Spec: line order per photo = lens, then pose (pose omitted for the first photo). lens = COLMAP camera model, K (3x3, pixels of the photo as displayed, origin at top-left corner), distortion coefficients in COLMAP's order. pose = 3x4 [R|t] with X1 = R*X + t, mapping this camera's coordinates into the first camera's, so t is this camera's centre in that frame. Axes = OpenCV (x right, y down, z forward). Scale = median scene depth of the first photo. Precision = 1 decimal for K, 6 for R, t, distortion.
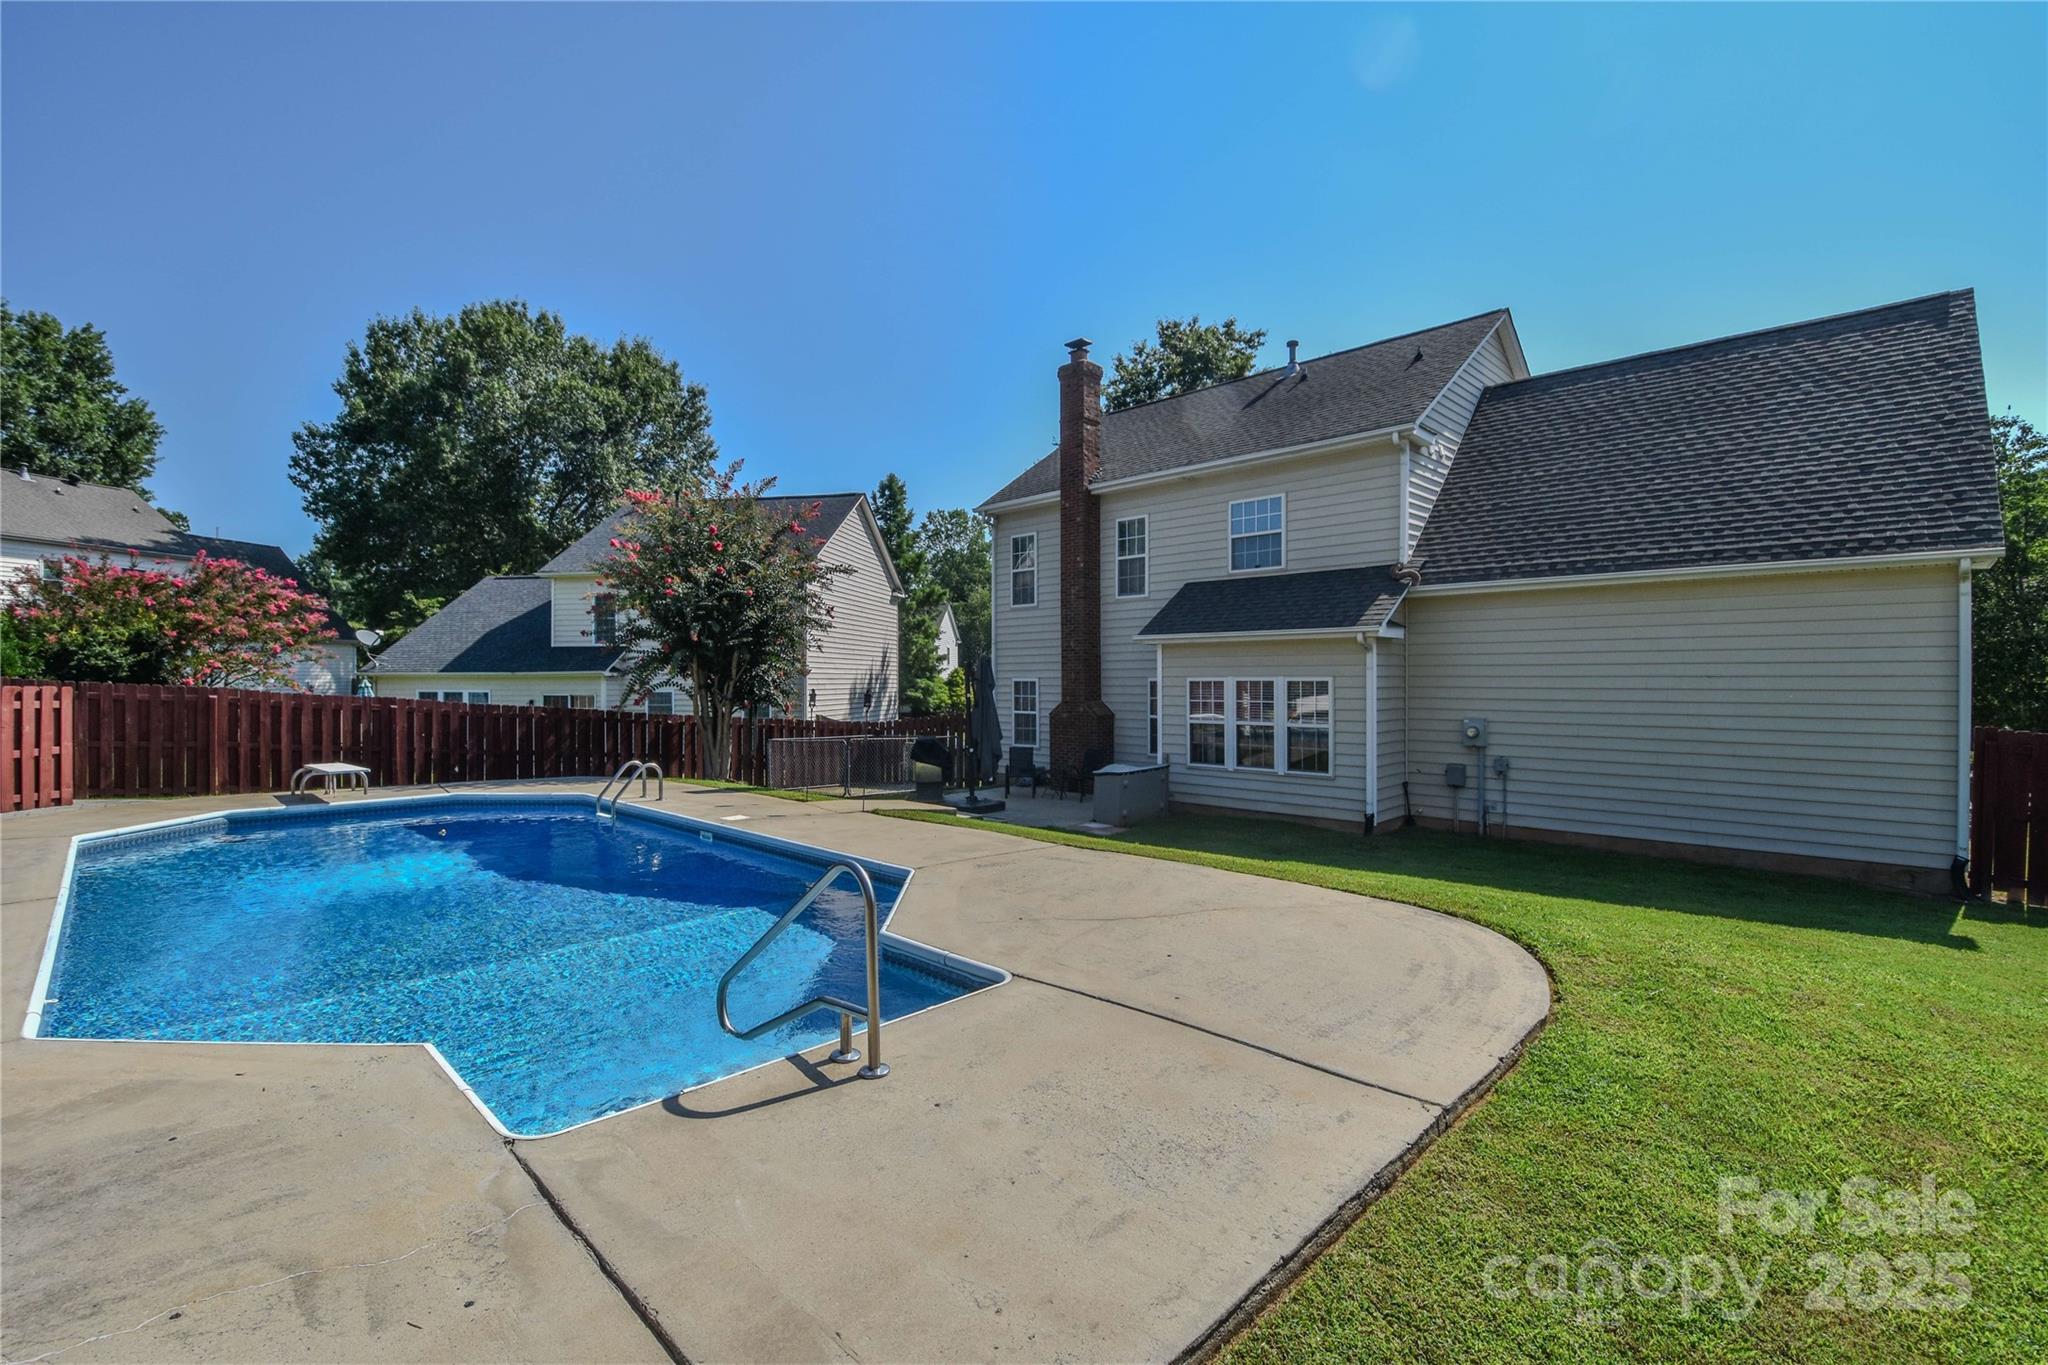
lens RADIAL K [[884.3, 0, 1024.0], [0, 884.3, 682.5], [0, 0, 1]] dist [-0.000866, -0.000097]
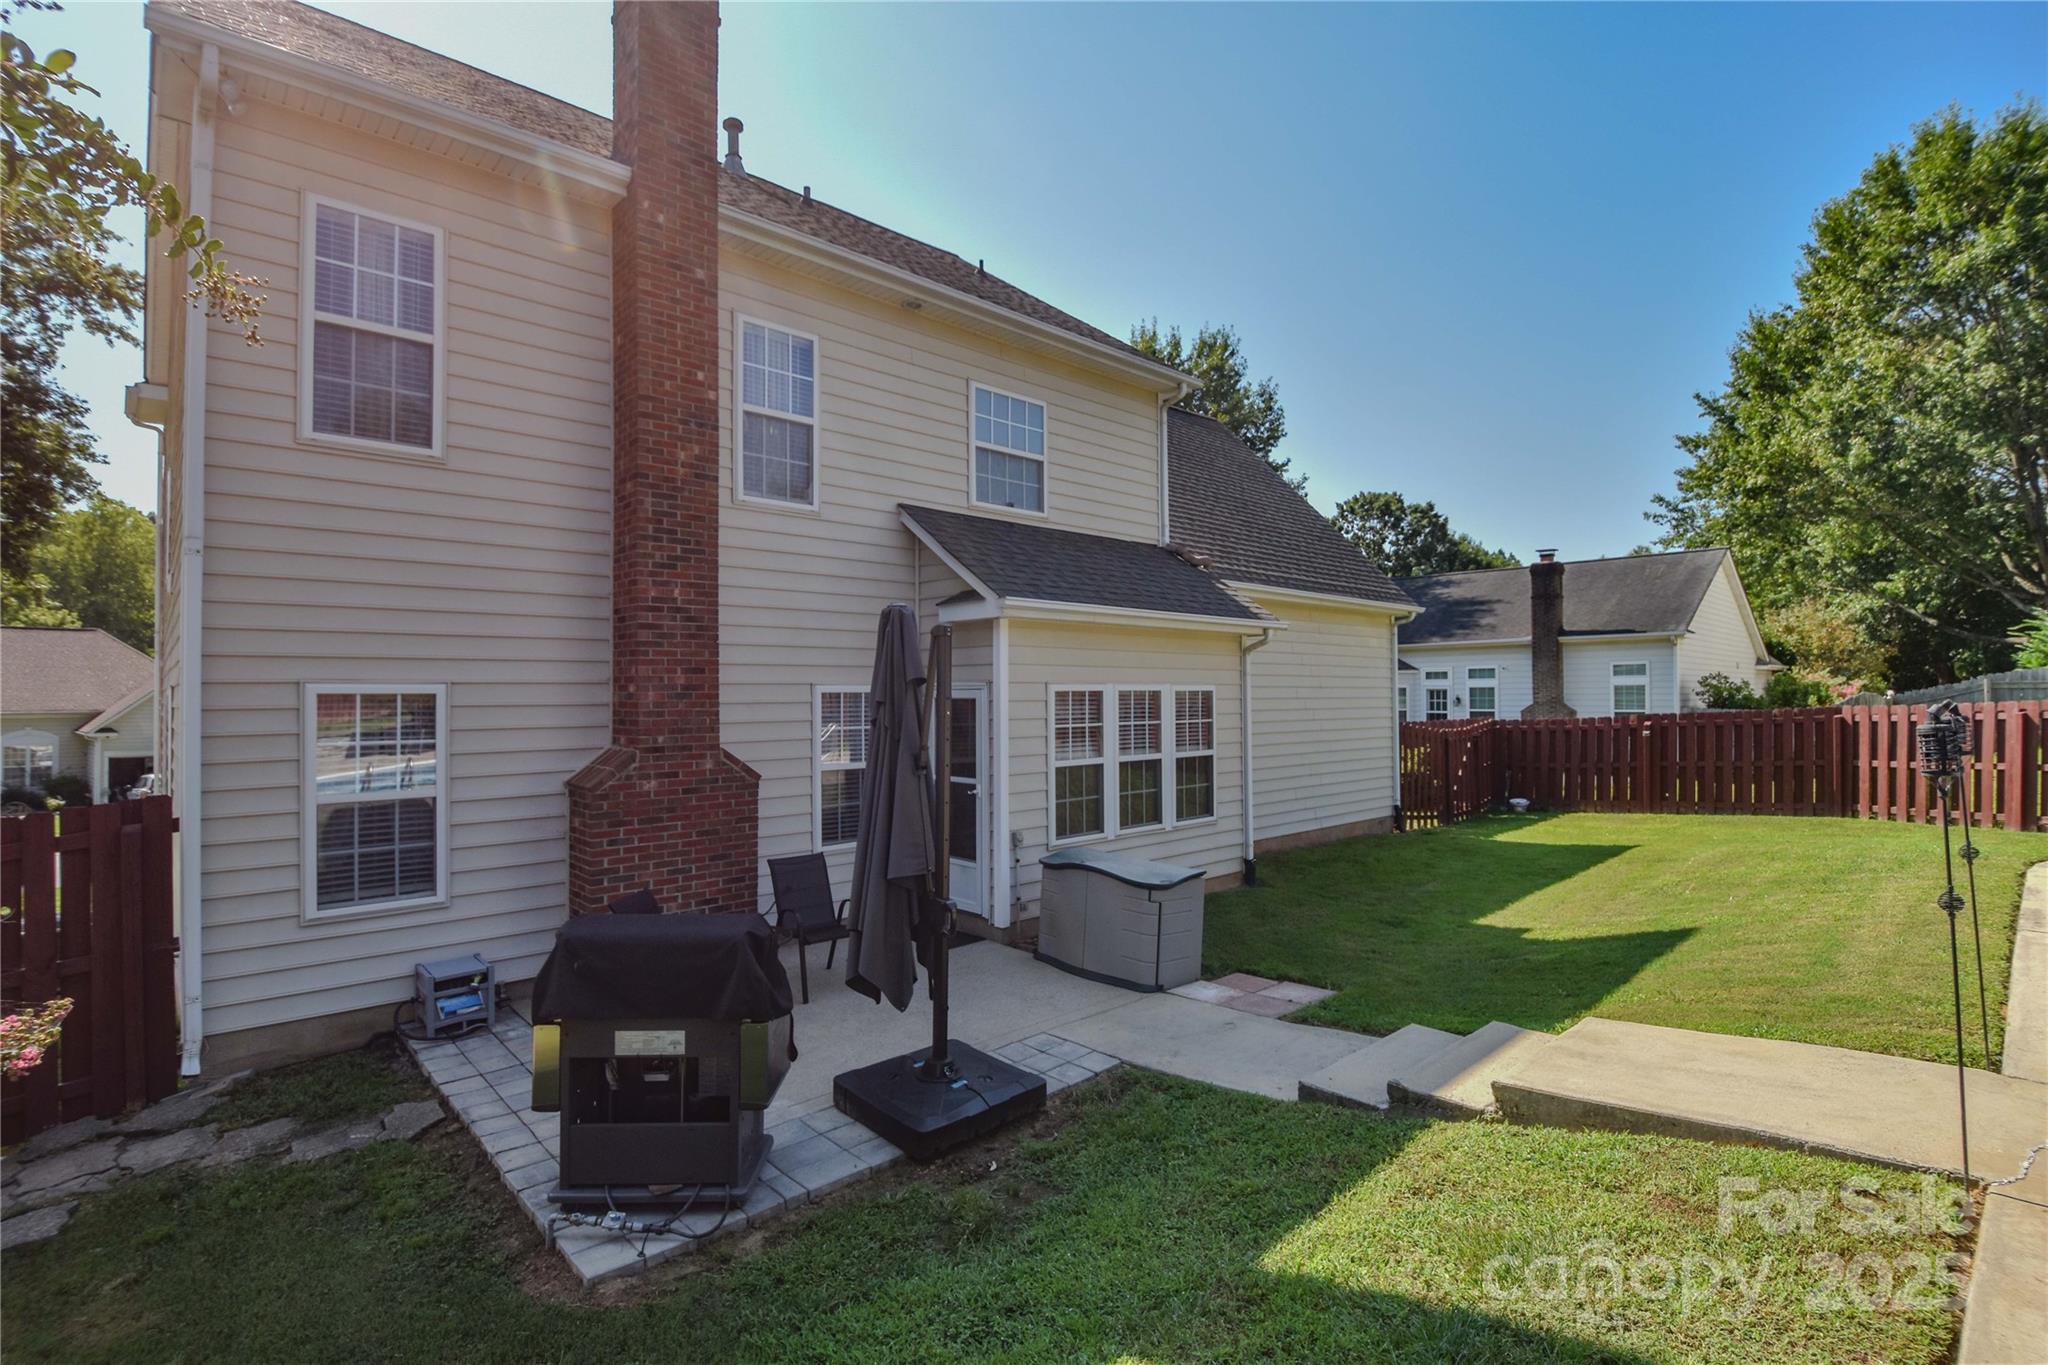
lens RADIAL K [[943.5, 0, 1024.0], [0, 943.5, 682.5], [0, 0, 1]] dist [-0.000098, -0.000006]
pose [[0.066496, 0.009625, 0.997740, -0.403970], [0.003597, 0.999945, -0.009886, -0.001509], [-0.997780, 0.004246, 0.066457, 0.994713]]
